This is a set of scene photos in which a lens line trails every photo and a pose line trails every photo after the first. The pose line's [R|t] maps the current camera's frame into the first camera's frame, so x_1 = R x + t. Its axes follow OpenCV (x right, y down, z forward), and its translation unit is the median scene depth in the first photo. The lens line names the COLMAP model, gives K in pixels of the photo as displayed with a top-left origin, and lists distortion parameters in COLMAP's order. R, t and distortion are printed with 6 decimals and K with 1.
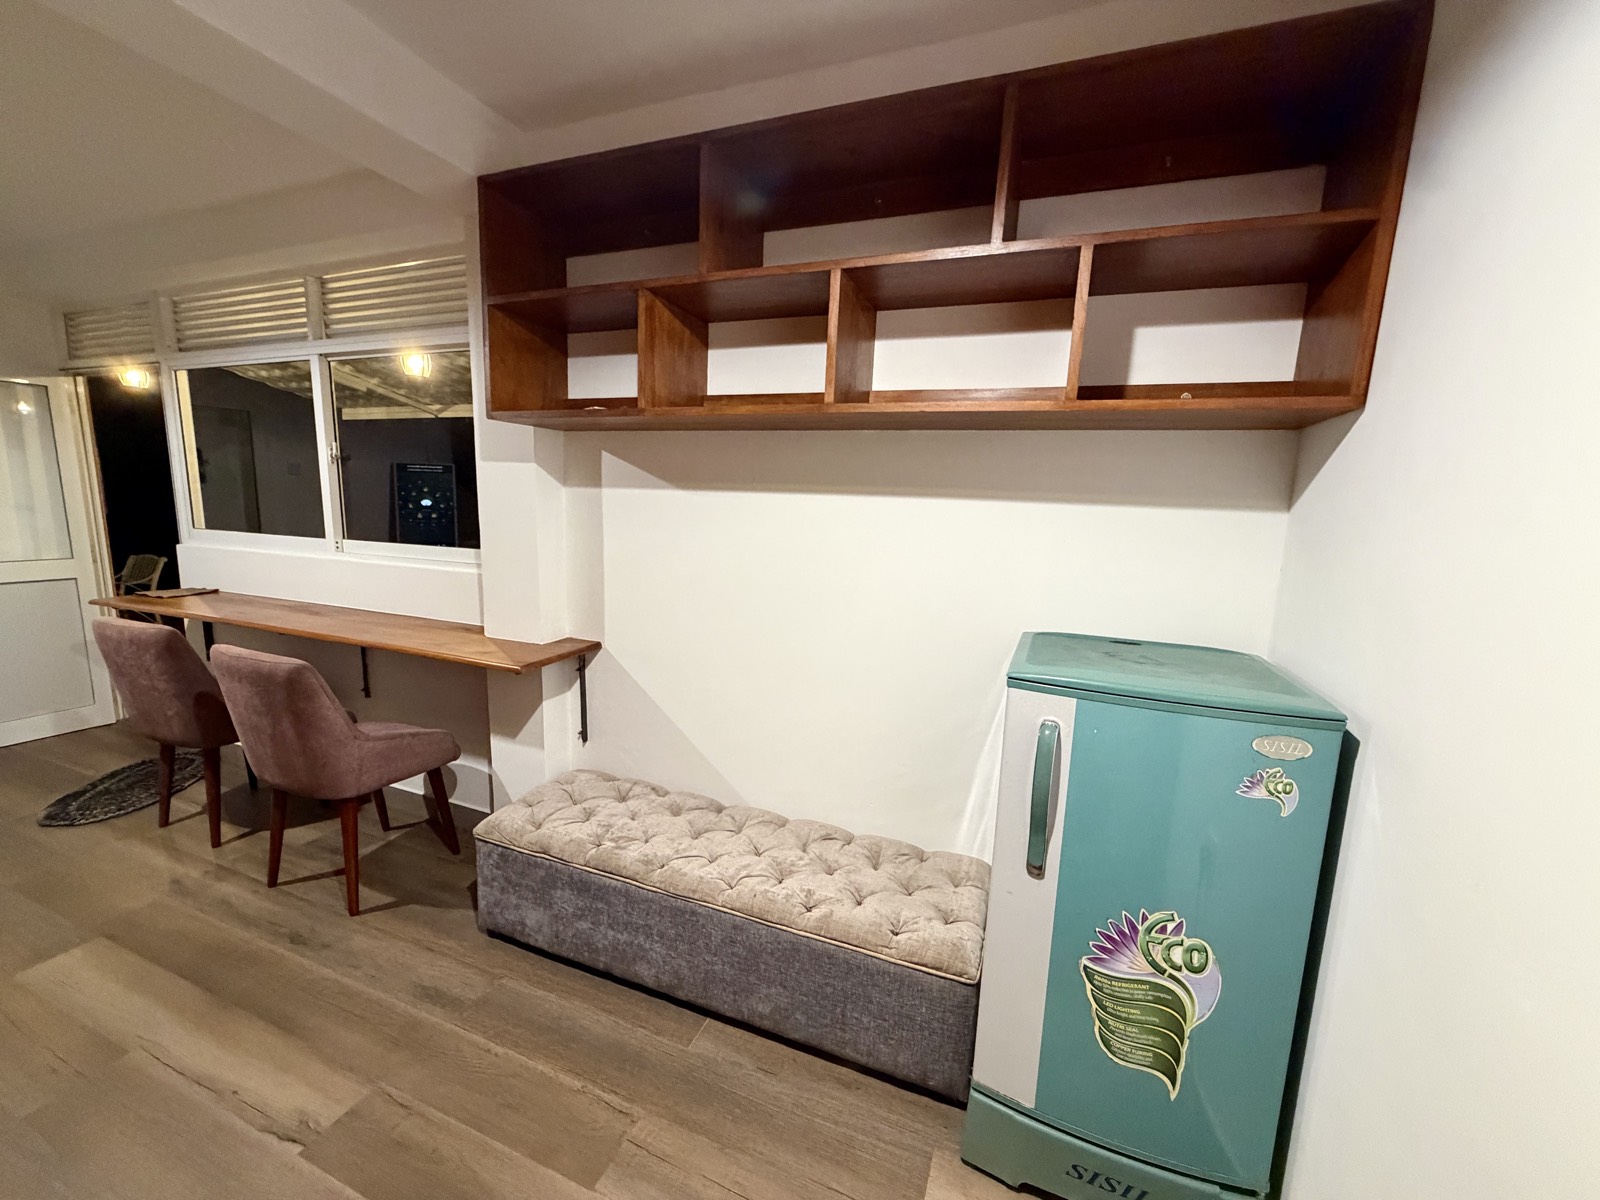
lens RADIAL K [[639.5, 0, 802.3], [0, 639.5, 592.6], [0, 0, 1]] dist [-0.001893, -0.000685]
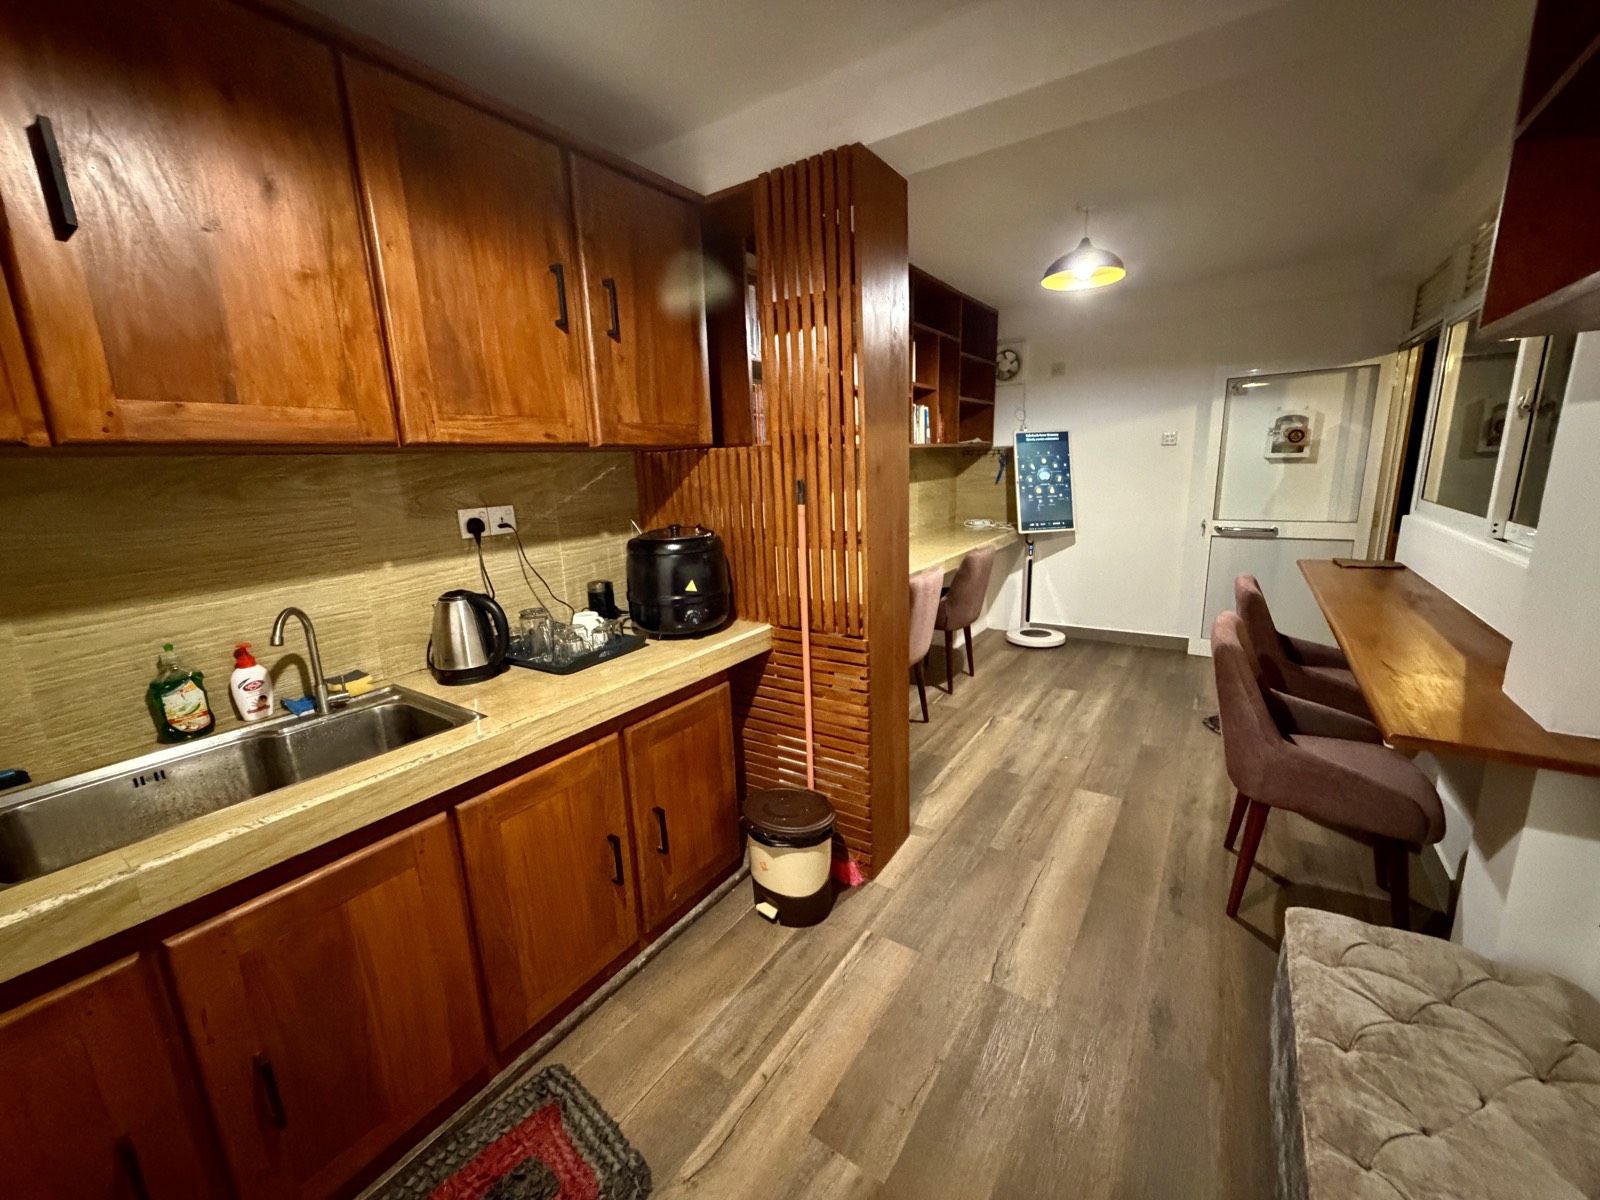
lens RADIAL K [[639.5, 0, 795.8], [0, 639.5, 604.3], [0, 0, 1]] dist [-0.001893, -0.000685]
pose [[-0.210188, 0.191960, -0.958630, 0.249791], [-0.125029, 0.967206, 0.221090, -0.068167], [0.969633, 0.166327, -0.179295, 0.483547]]
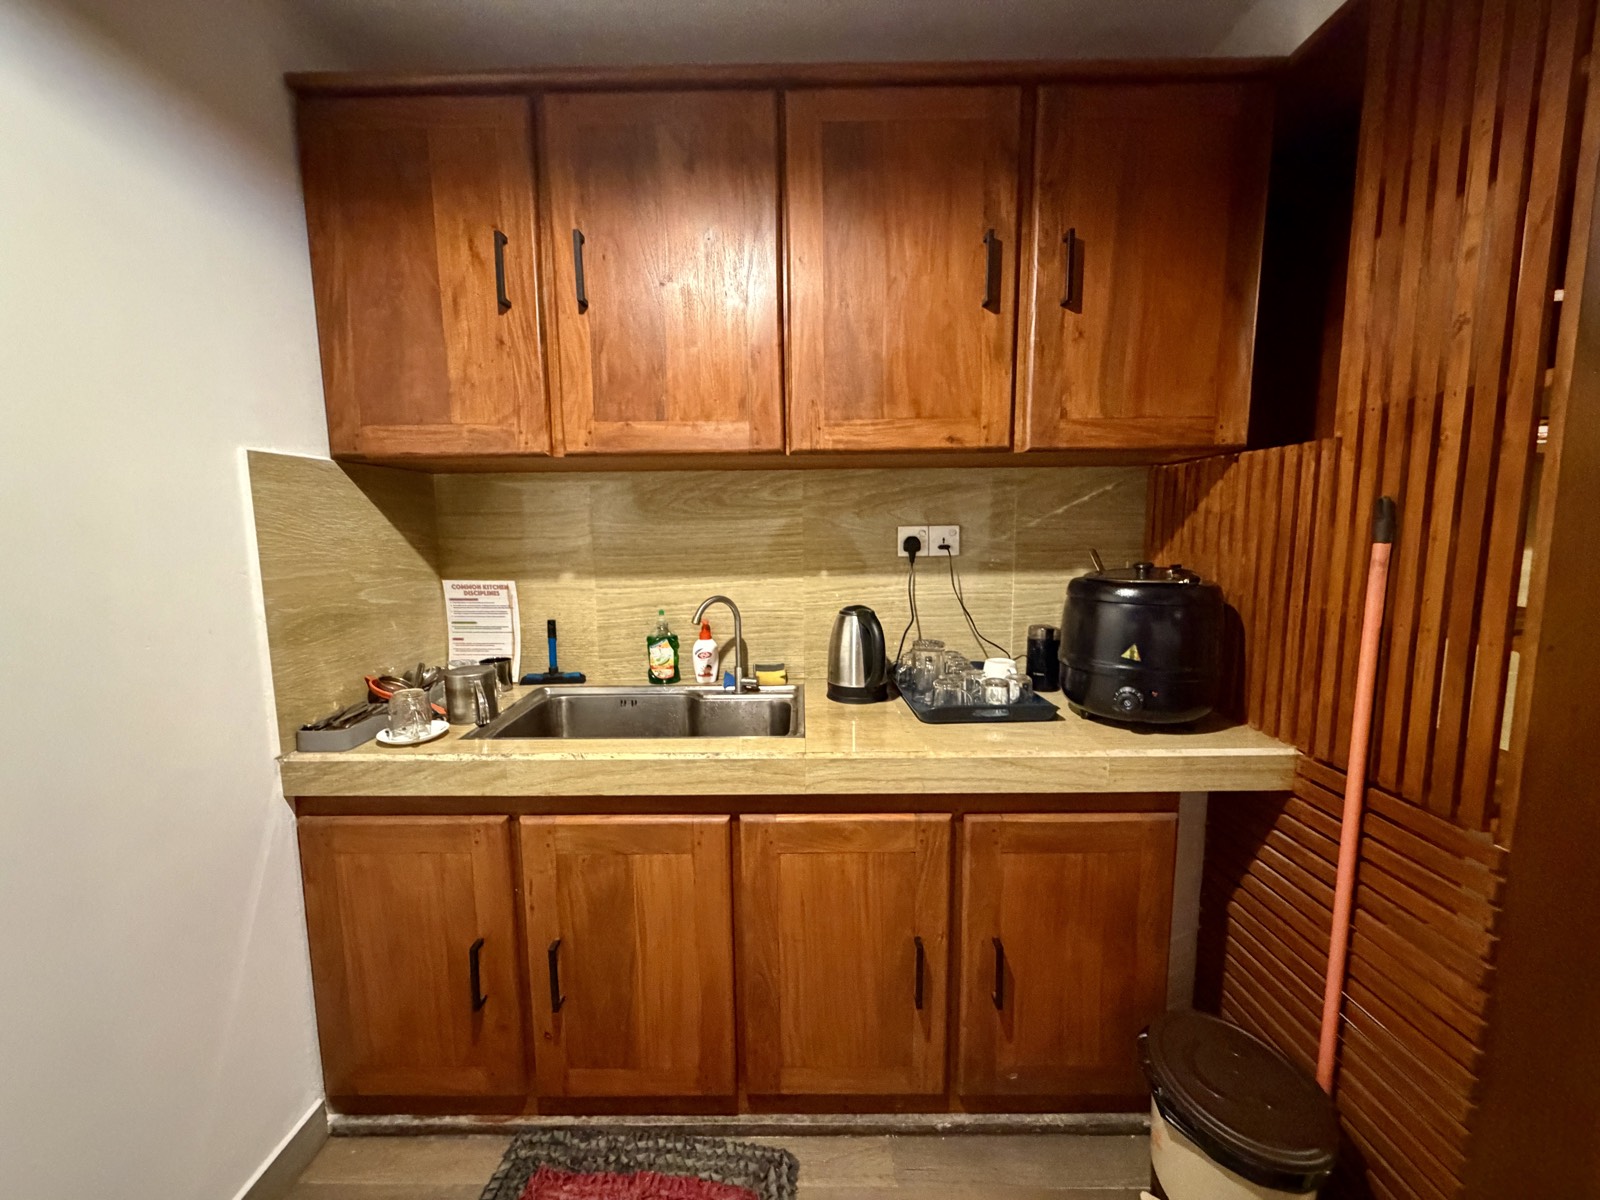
lens RADIAL K [[639.5, 0, 792.7], [0, 639.5, 602.8], [0, 0, 1]] dist [-0.001893, -0.000685]
pose [[-0.931942, 0.025734, -0.361694, 0.165806], [-0.073221, 0.963576, 0.257217, -0.064080], [0.355138, 0.266195, -0.896112, 0.511606]]
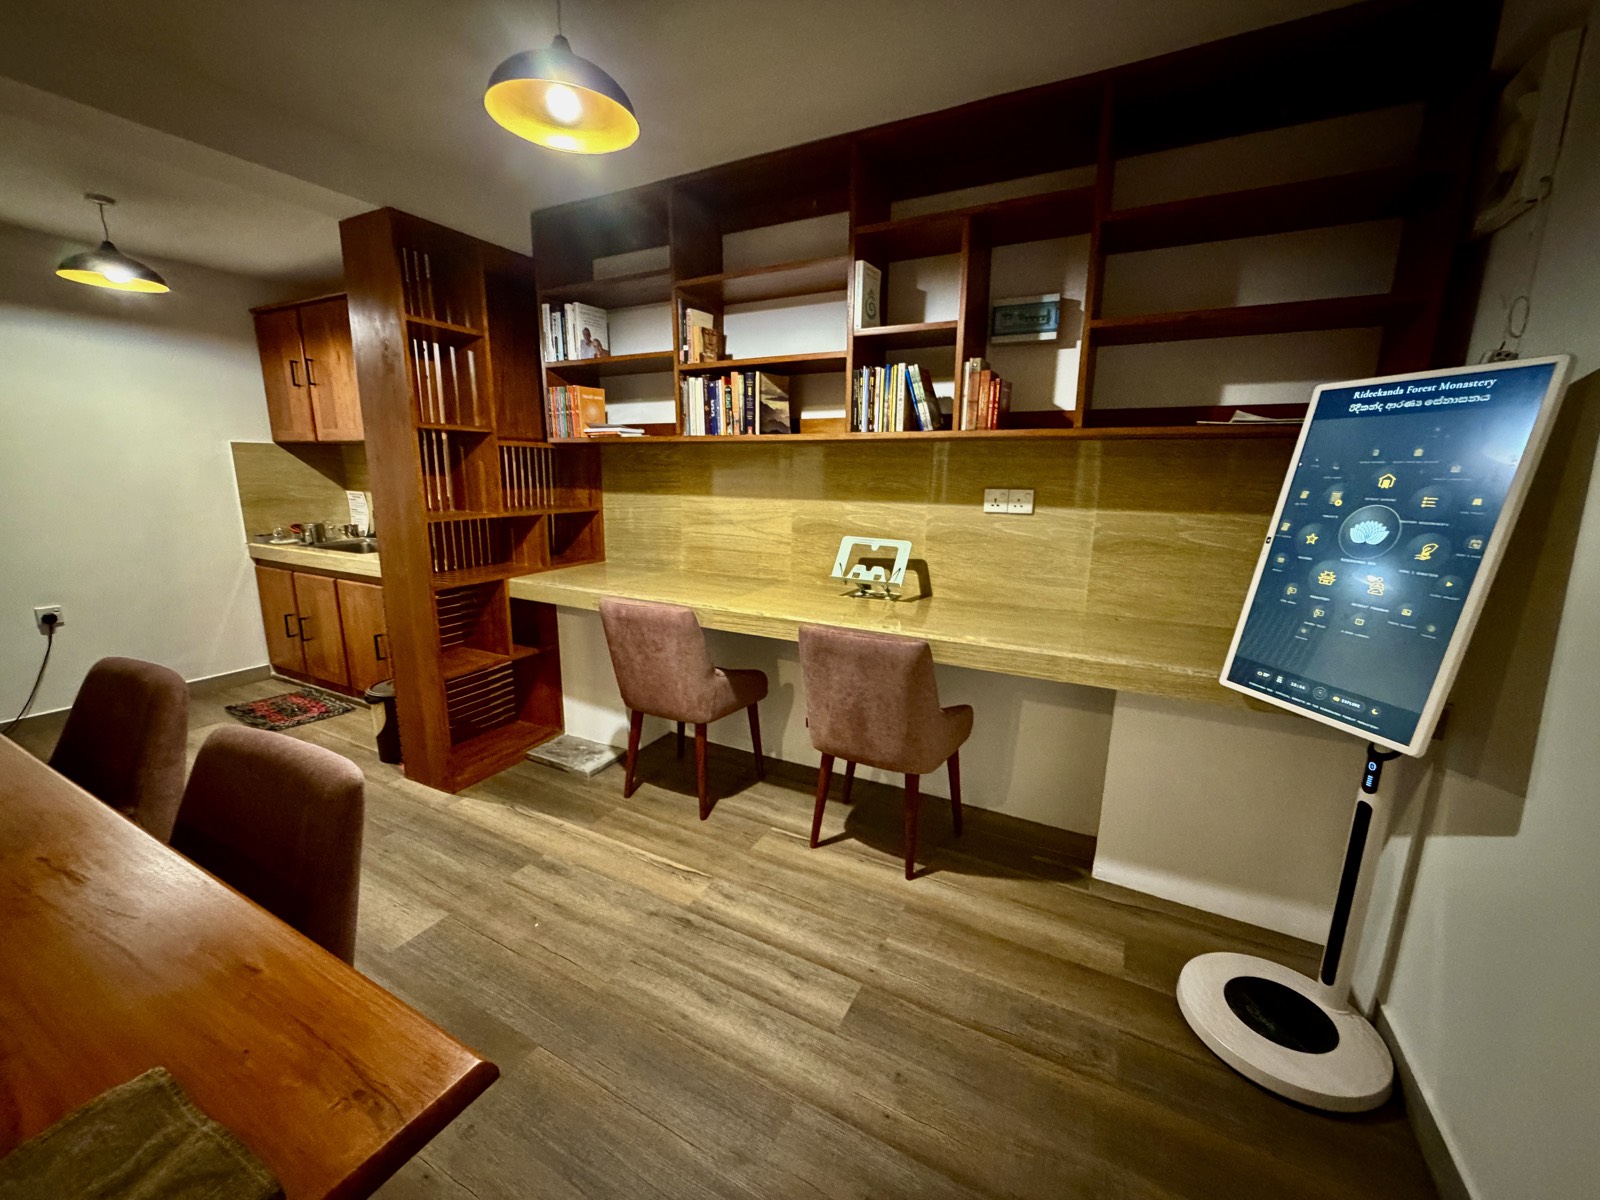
lens RADIAL K [[639.5, 0, 792.8], [0, 639.5, 601.7], [0, 0, 1]] dist [-0.001893, -0.000685]
pose [[-0.993099, -0.062784, 0.099061, -0.219516], [-0.022992, 0.932476, 0.360500, -0.118207], [-0.115005, 0.355735, -0.927484, 0.743928]]
